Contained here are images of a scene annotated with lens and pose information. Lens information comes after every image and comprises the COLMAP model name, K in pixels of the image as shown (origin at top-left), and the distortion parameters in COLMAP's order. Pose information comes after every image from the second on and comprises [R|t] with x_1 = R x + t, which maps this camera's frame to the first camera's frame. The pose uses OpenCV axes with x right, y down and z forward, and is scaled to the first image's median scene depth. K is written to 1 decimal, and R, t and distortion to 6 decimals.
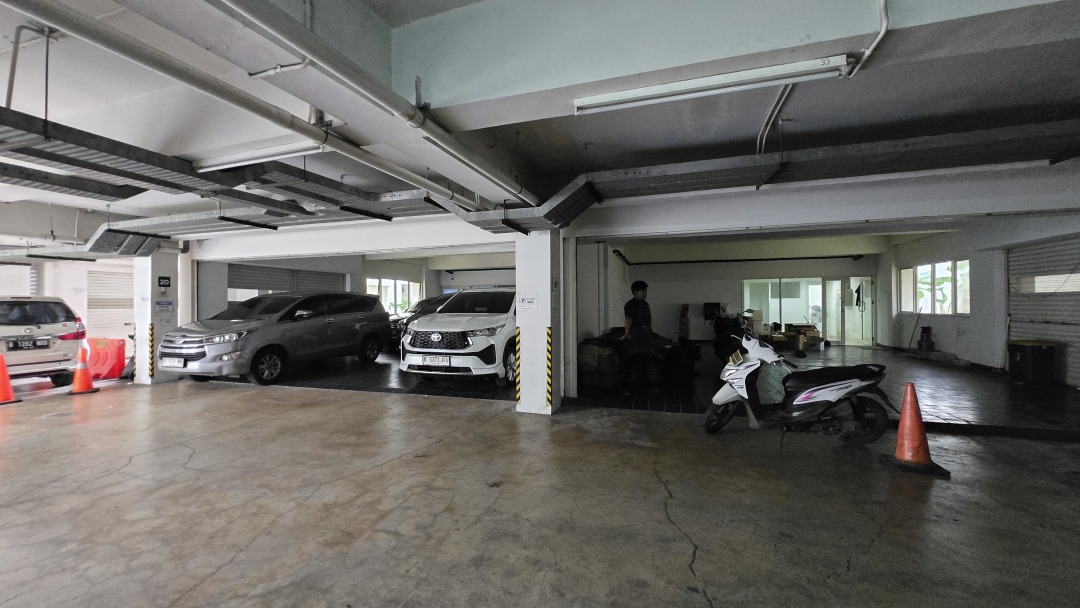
lens RADIAL K [[422.4, 0, 538.0], [0, 422.4, 301.5], [0, 0, 1]] dist [0.006625, -0.001764]
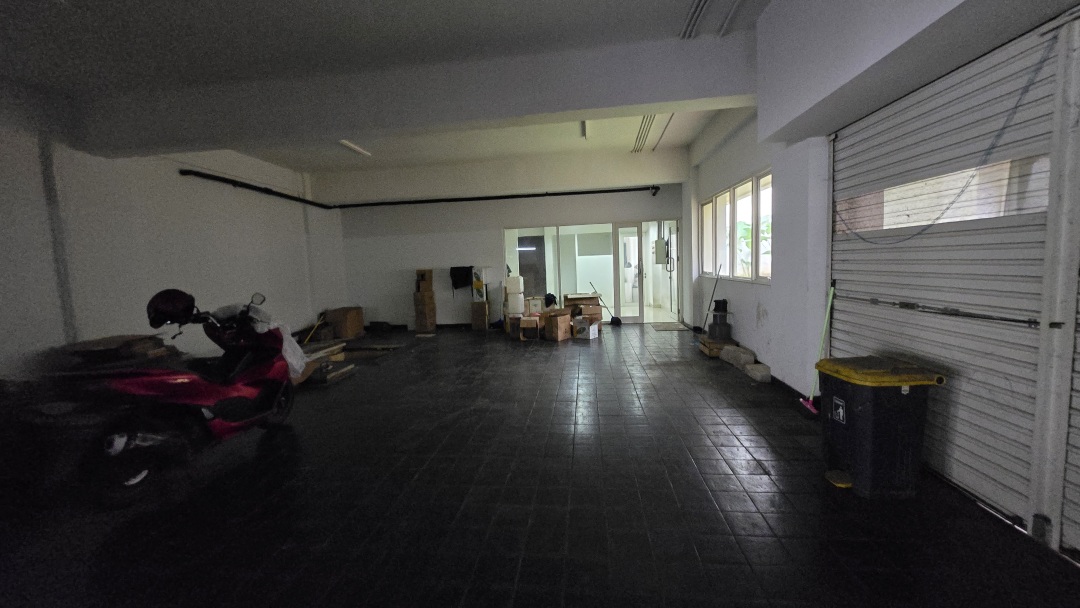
lens RADIAL K [[422.4, 0, 539.6], [0, 422.4, 303.2], [0, 0, 1]] dist [0.006625, -0.001764]
pose [[0.978869, -0.052470, 0.197640, 0.423742], [0.033433, 0.994580, 0.098455, -0.000875], [-0.201735, -0.089767, 0.975318, 0.368958]]
